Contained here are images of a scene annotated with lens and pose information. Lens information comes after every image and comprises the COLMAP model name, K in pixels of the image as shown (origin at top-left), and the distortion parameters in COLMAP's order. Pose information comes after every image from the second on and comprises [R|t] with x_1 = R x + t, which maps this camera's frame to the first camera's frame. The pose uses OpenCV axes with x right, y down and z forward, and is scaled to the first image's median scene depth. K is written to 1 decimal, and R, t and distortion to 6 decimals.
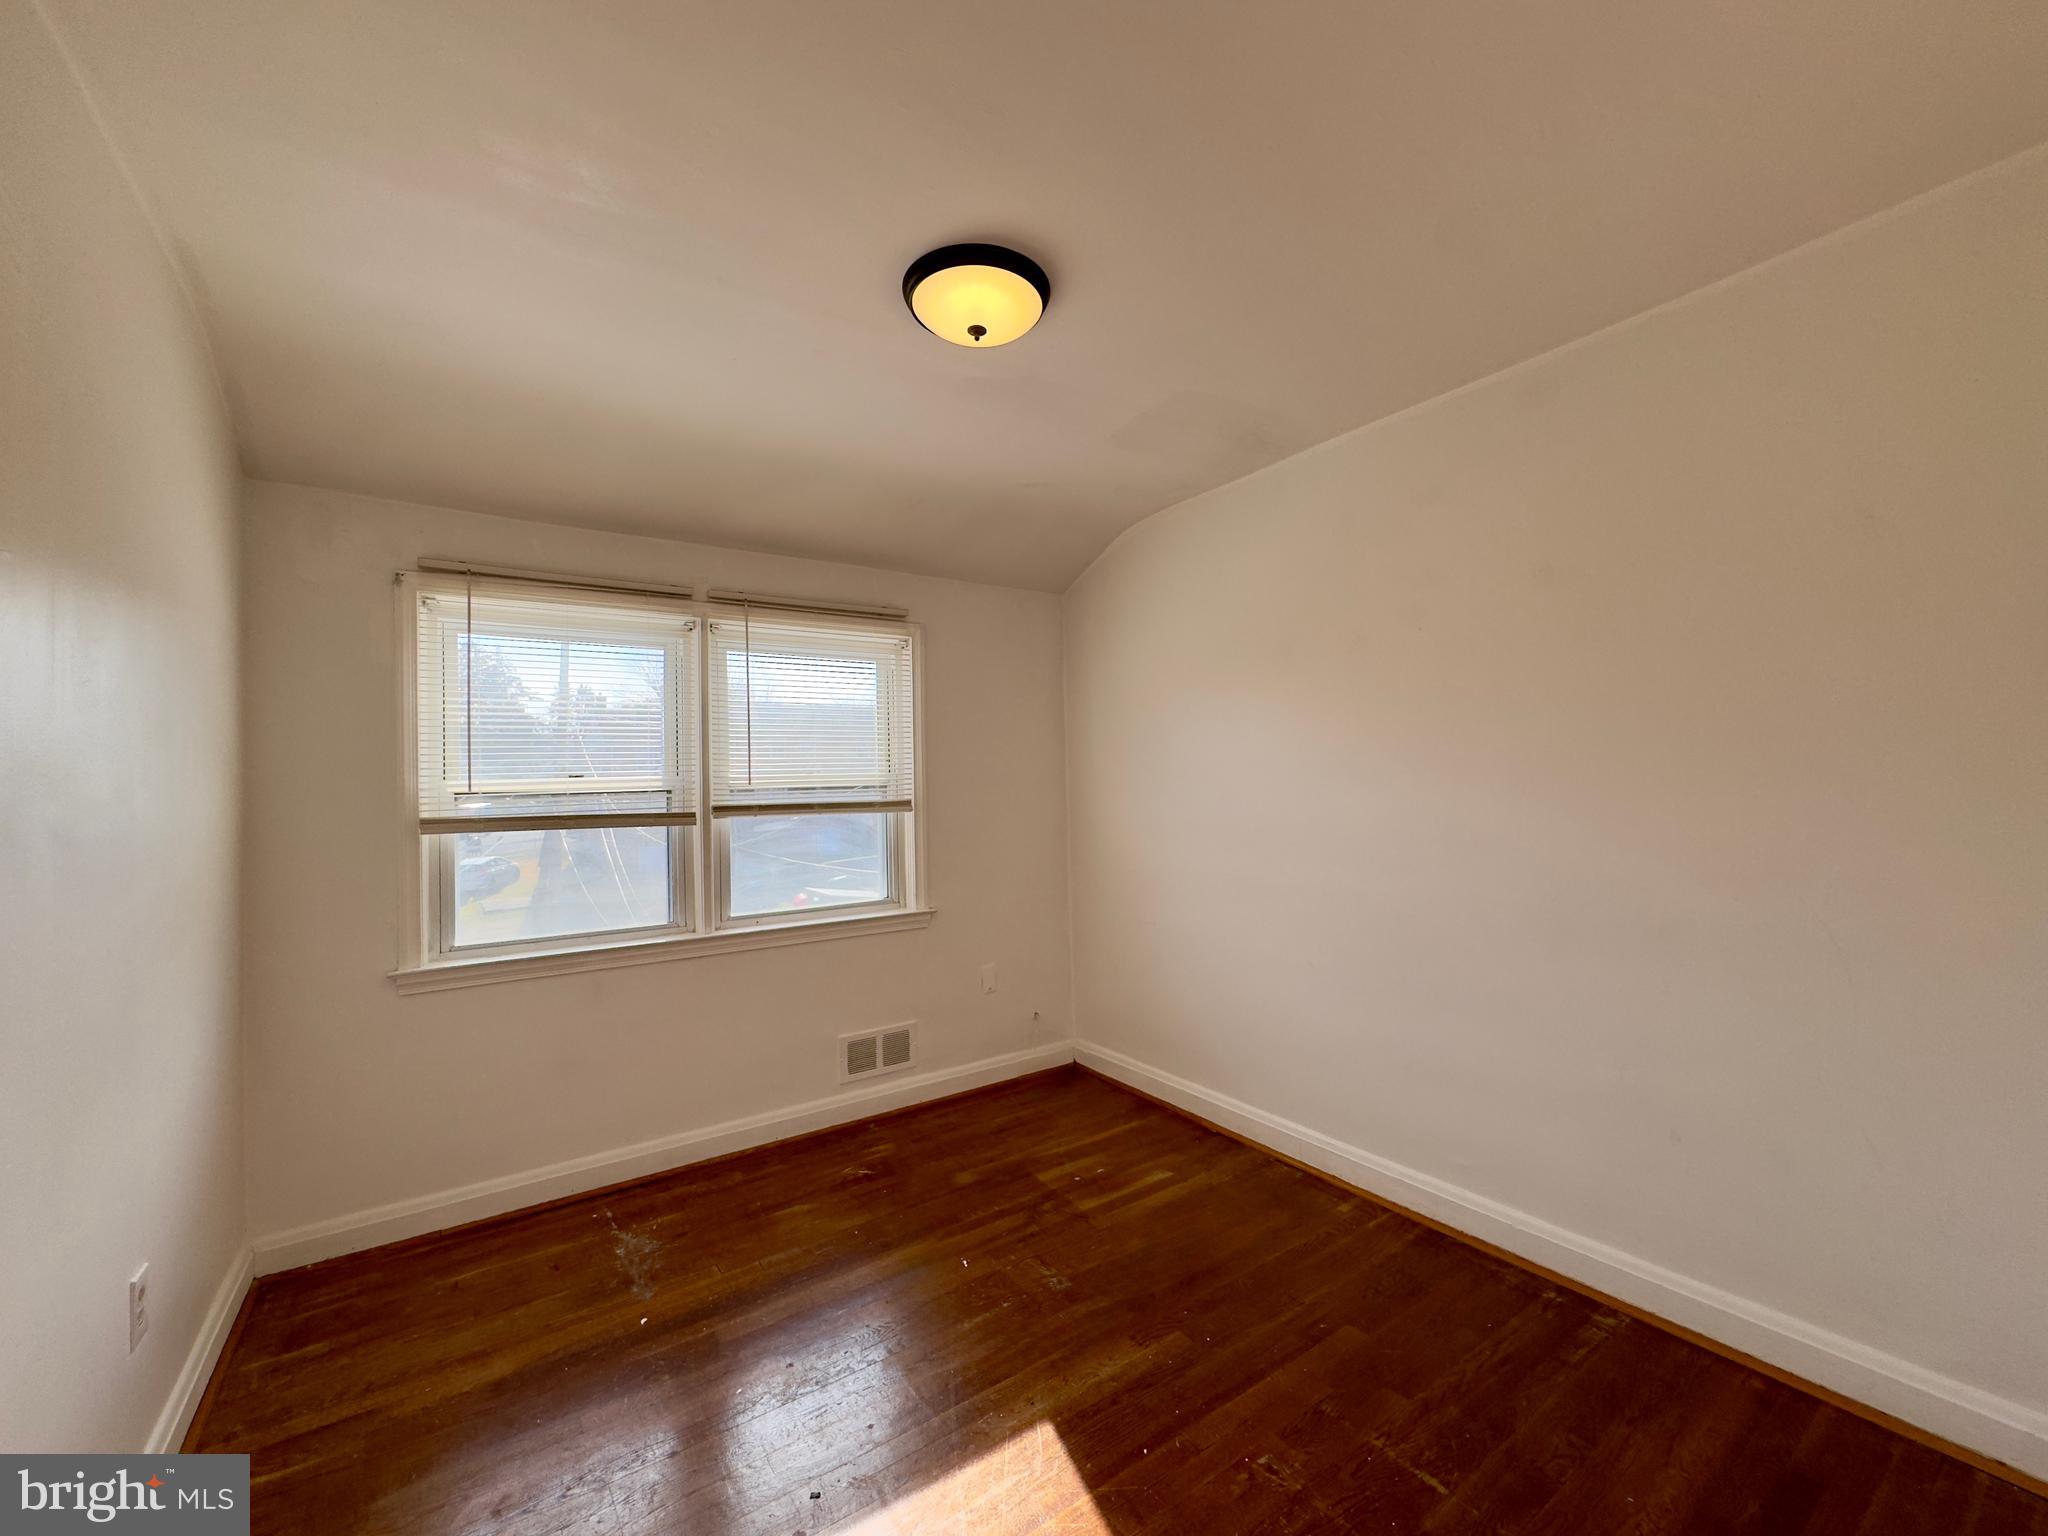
lens RADIAL K [[817.0, 0, 1021.8], [0, 817.0, 779.4], [0, 0, 1]] dist [0.001456, -0.000319]
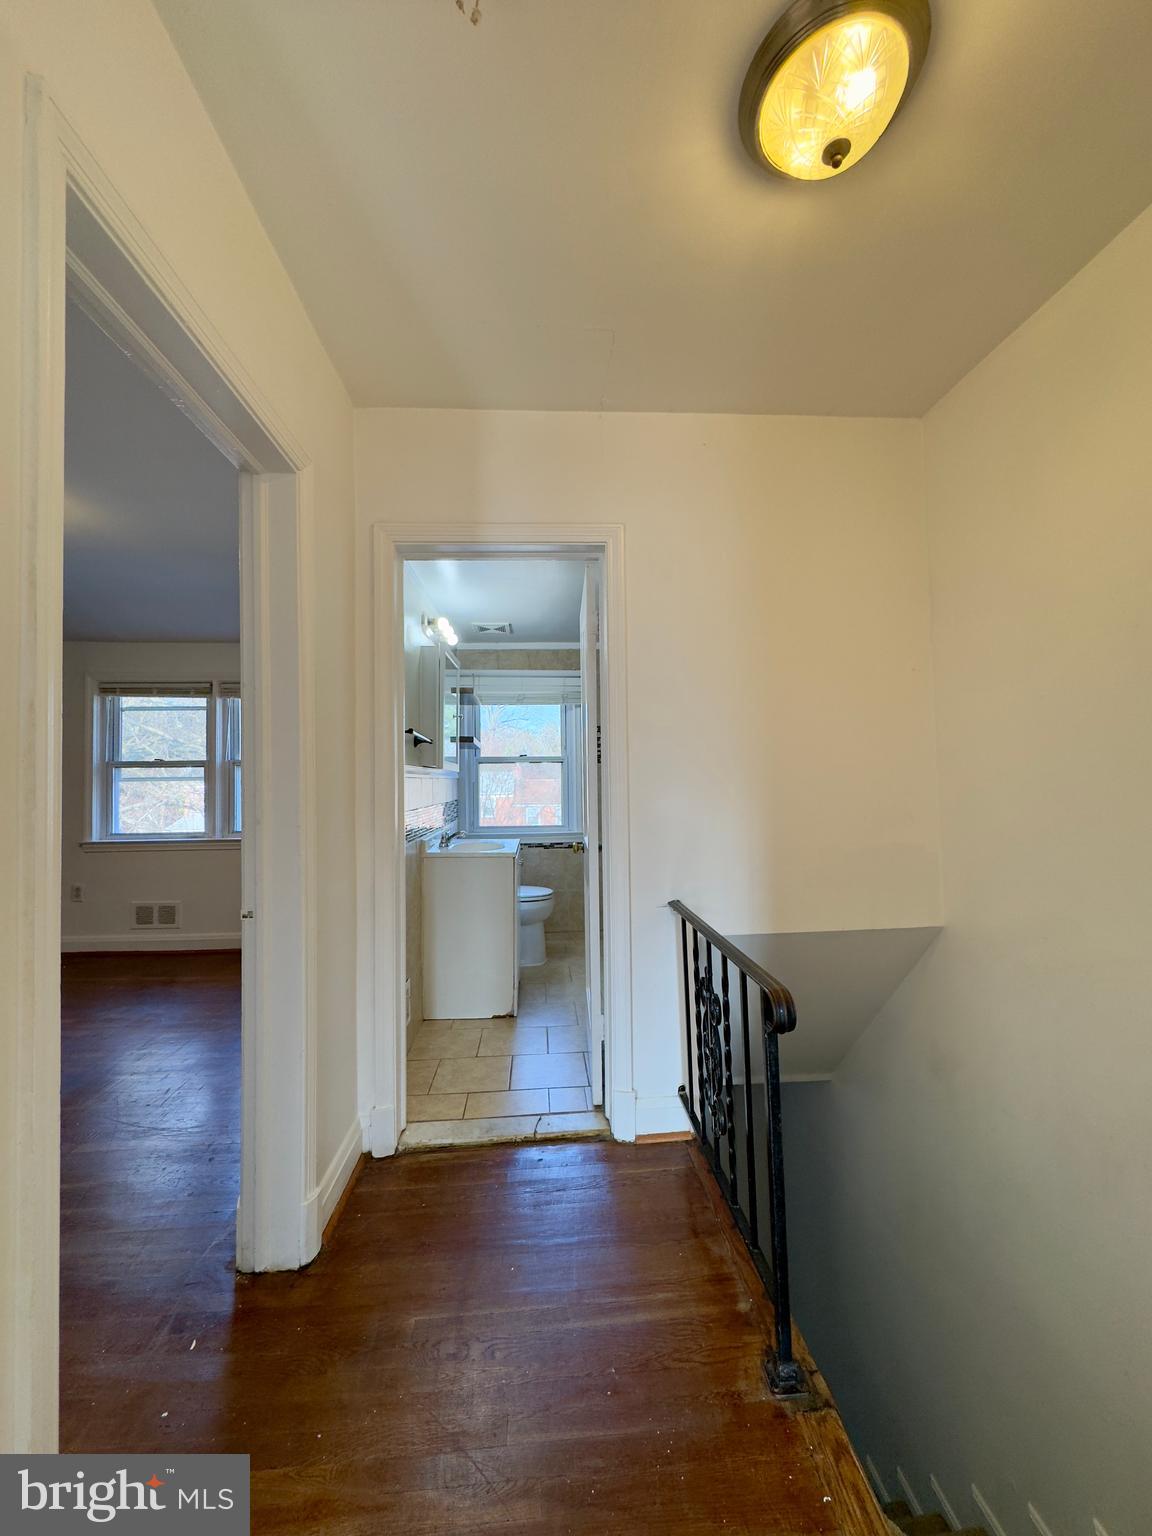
lens RADIAL K [[612.7, 0, 578.5], [0, 612.7, 770.0], [0, 0, 1]] dist [0.001456, -0.000319]
pose [[0.853103, -0.000993, -0.521741, 1.411015], [-0.003768, 0.999960, -0.008065, 0.036024], [0.521729, 0.008846, 0.853066, 0.393393]]
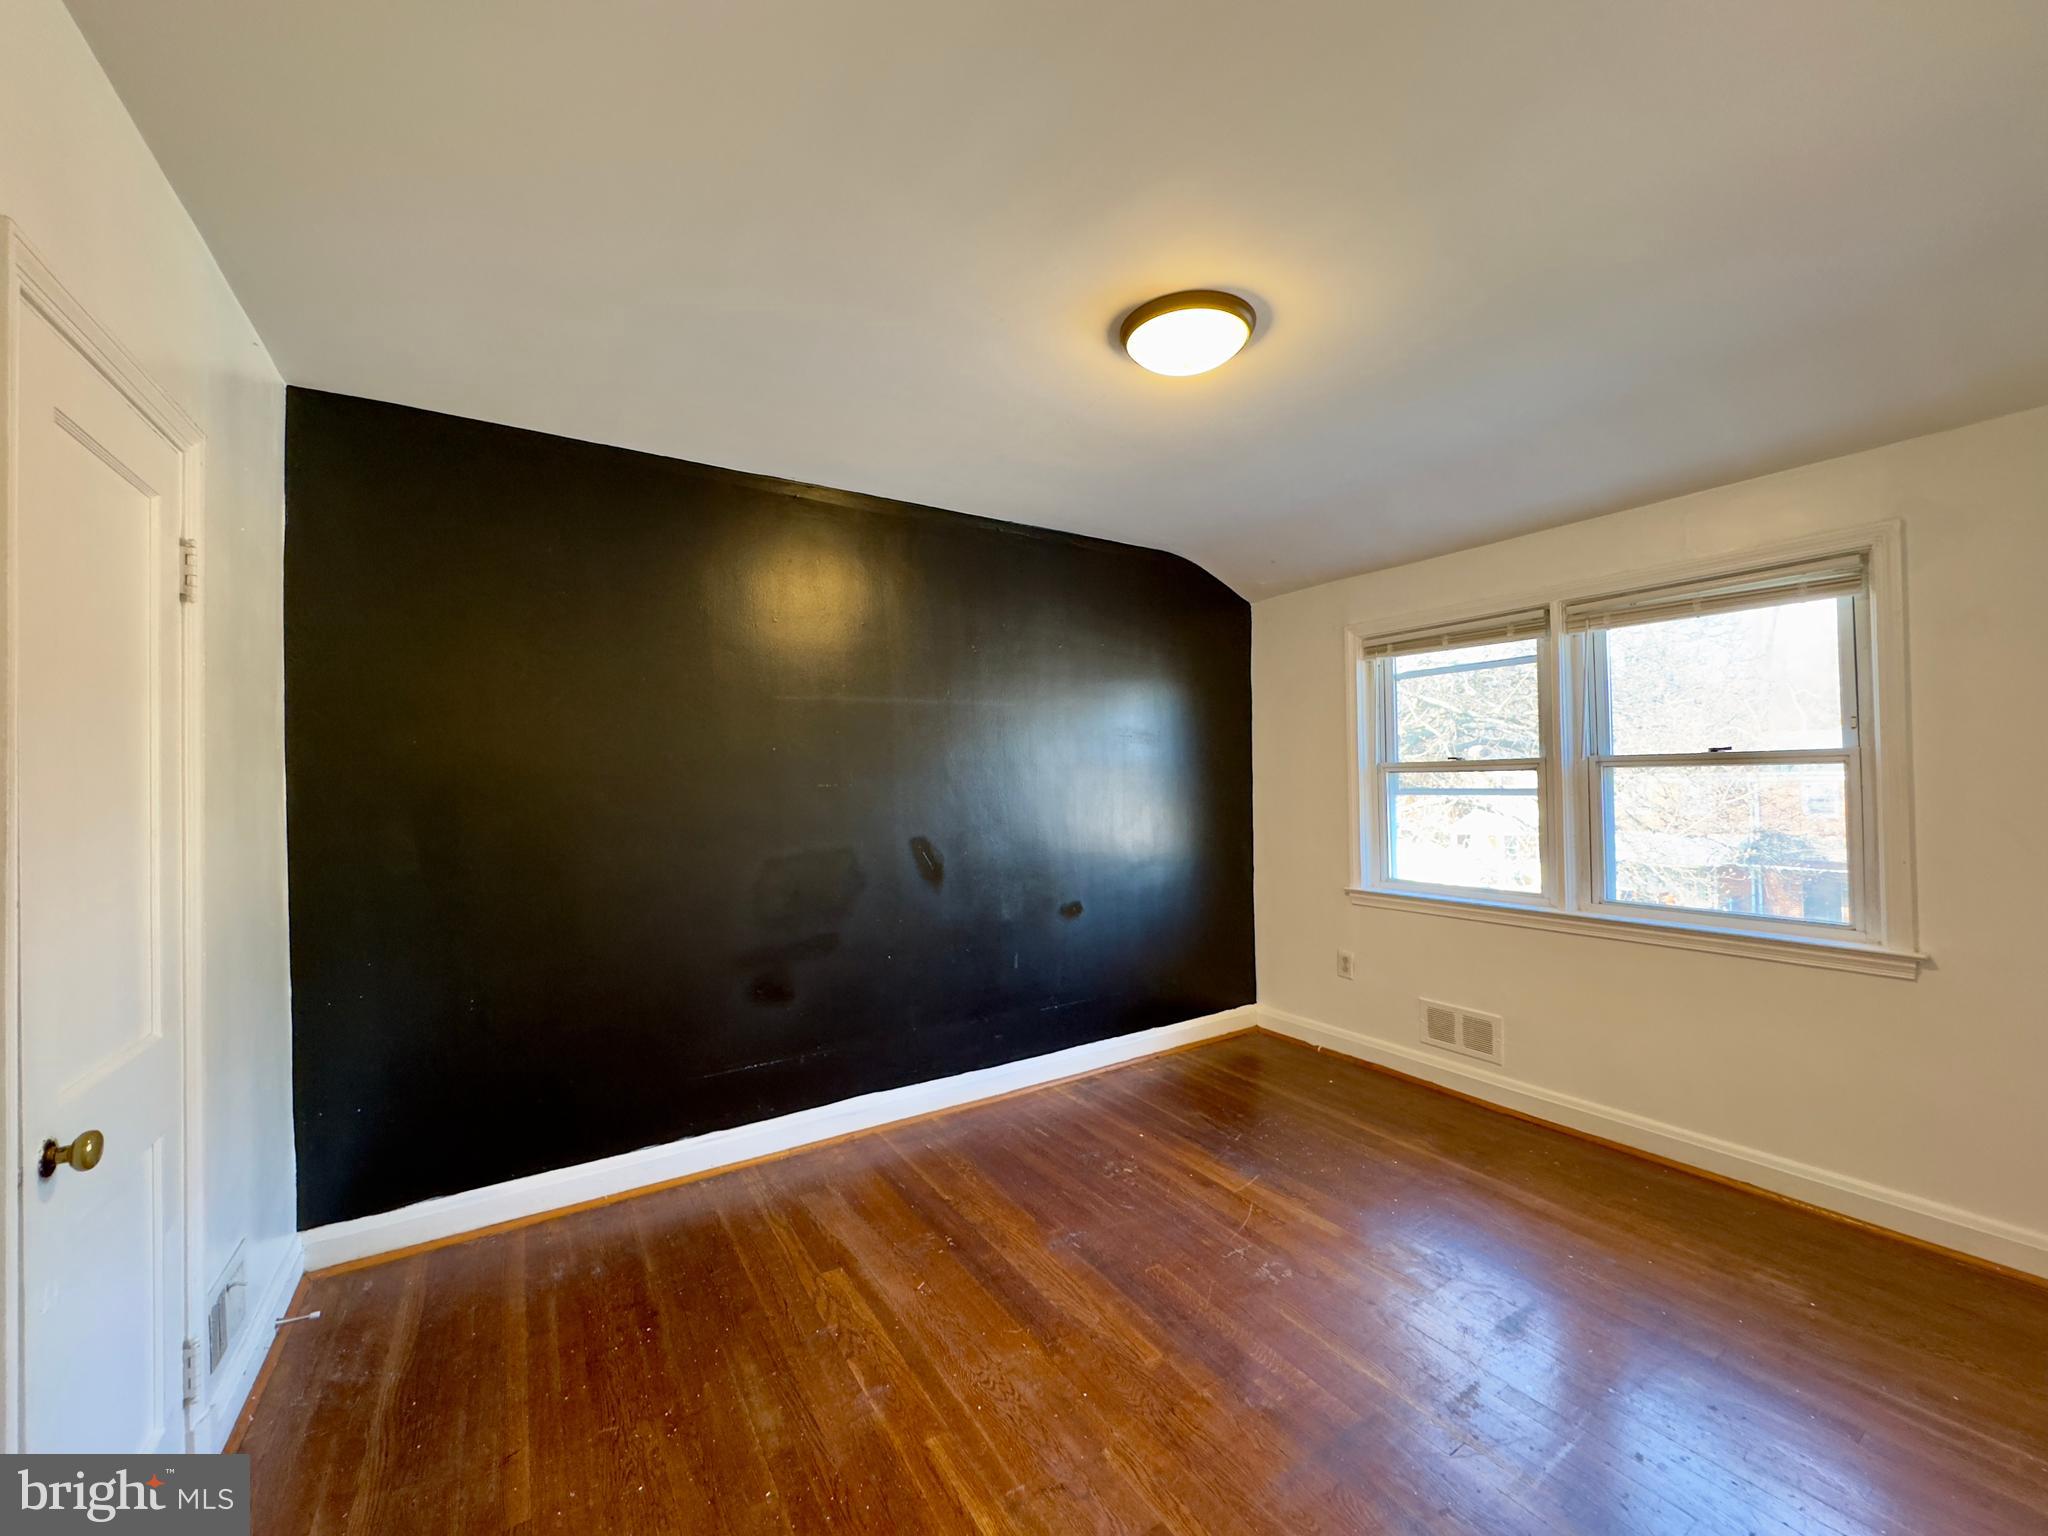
lens RADIAL K [[817.0, 0, 1026.2], [0, 817.0, 772.3], [0, 0, 1]] dist [0.001456, -0.000319]
pose [[-0.044208, 0.013709, -0.998928, 0.931936], [0.026677, 0.999565, 0.012537, -0.007396], [0.998666, -0.026094, -0.044554, 0.583098]]
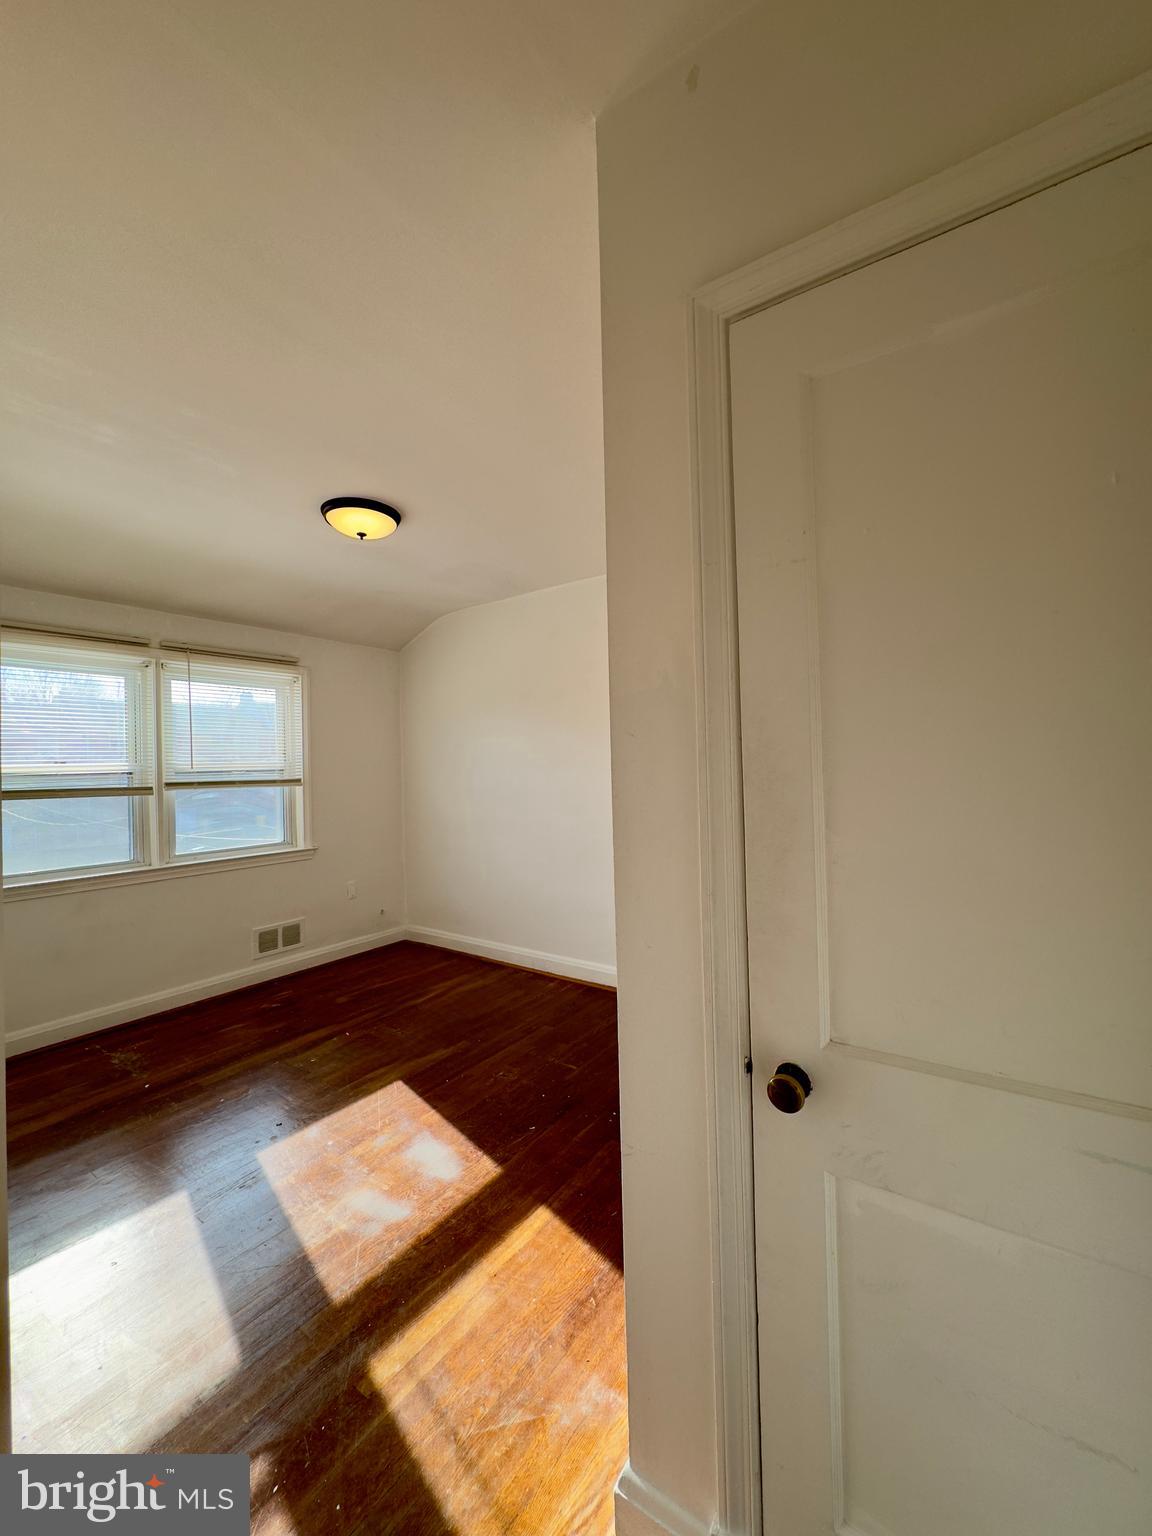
lens RADIAL K [[612.7, 0, 578.9], [0, 612.7, 768.5], [0, 0, 1]] dist [0.001456, -0.000319]
pose [[0.939248, 0.001501, 0.343237, -0.042781], [-0.002802, 0.999991, 0.003294, 0.000361], [-0.343229, -0.004056, 0.939243, -0.344903]]
